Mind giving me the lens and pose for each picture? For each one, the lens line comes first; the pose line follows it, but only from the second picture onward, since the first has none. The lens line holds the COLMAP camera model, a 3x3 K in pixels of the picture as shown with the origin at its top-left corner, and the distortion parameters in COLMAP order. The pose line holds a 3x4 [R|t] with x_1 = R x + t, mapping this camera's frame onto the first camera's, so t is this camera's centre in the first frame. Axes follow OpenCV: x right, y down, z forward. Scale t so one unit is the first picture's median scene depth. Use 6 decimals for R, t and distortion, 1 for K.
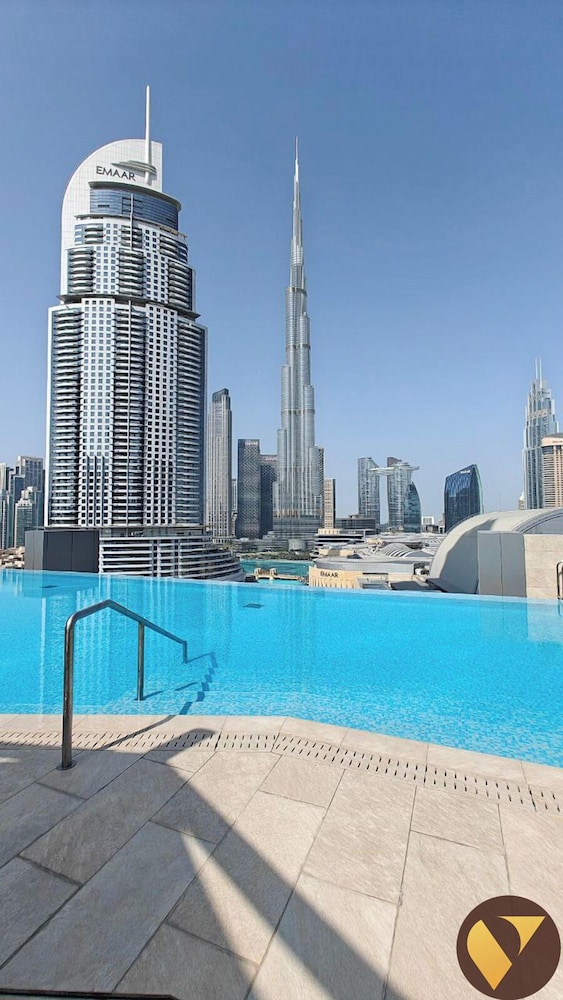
lens RADIAL K [[420.2, 0, 280.8], [0, 420.2, 502.7], [0, 0, 1]] dist [0.008744, -0.002841]
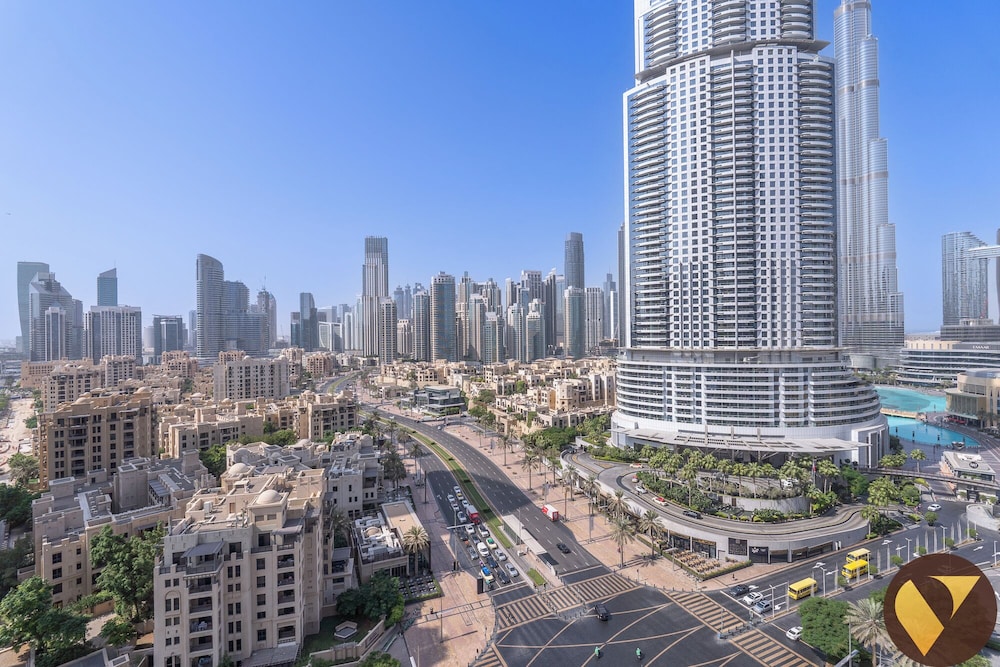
lens RADIAL K [[439.6, 0, 501.1], [0, 439.6, 331.3], [0, 0, 1]] dist [-0.004122, 0.000526]
pose [[0.842257, -0.005495, -0.539048, -0.278158], [0.033334, 0.998565, 0.041905, -0.023959], [0.538044, -0.053264, 0.841232, 0.088650]]
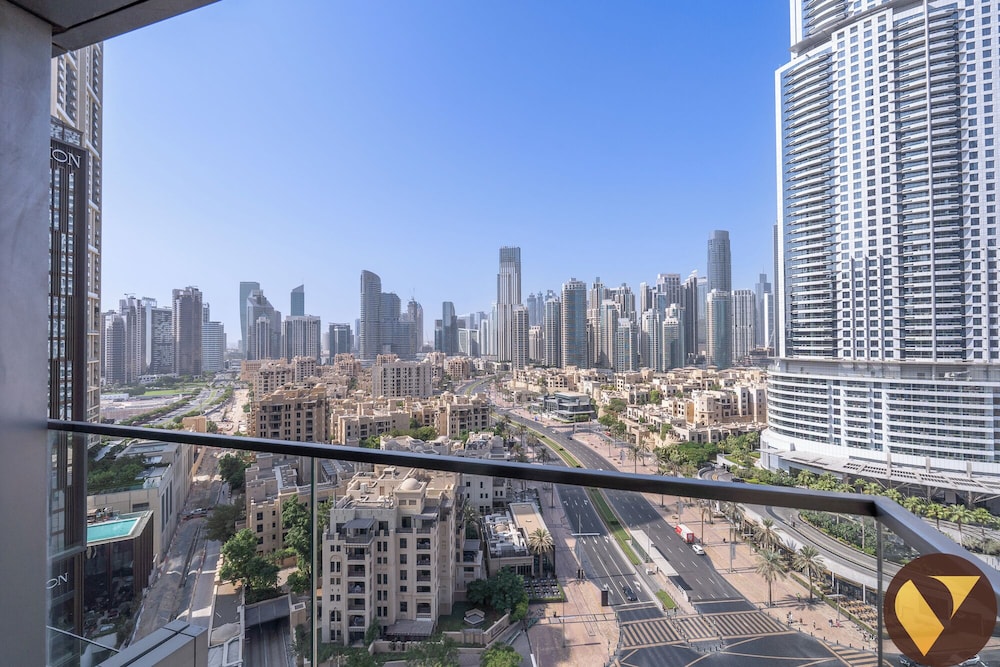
lens RADIAL K [[439.6, 0, 500.9], [0, 439.6, 332.9], [0, 0, 1]] dist [-0.004122, 0.000526]
pose [[0.646909, -0.009963, -0.762502, -0.269298], [0.038941, 0.999042, 0.019985, -0.023771], [0.761572, -0.042621, 0.646677, 0.089436]]
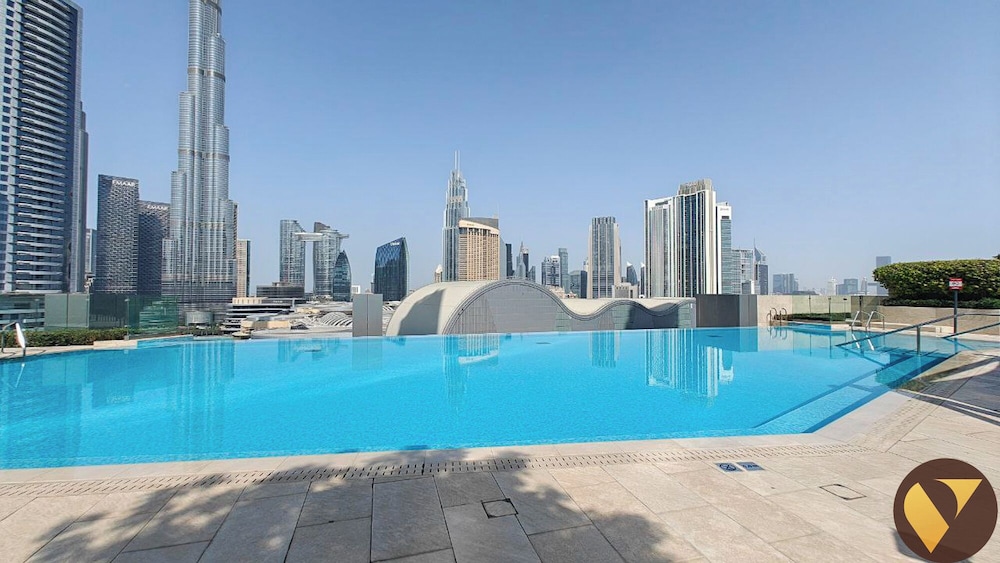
lens RADIAL K [[422.0, 0, 501.4], [0, 422.0, 283.8], [0, 0, 1]] dist [-0.004774, 0.002085]
pose [[0.780044, 0.017816, 0.625471, -0.066406], [-0.035799, 0.999228, 0.016183, 0.001851], [-0.624700, -0.035014, 0.780080, 0.011686]]
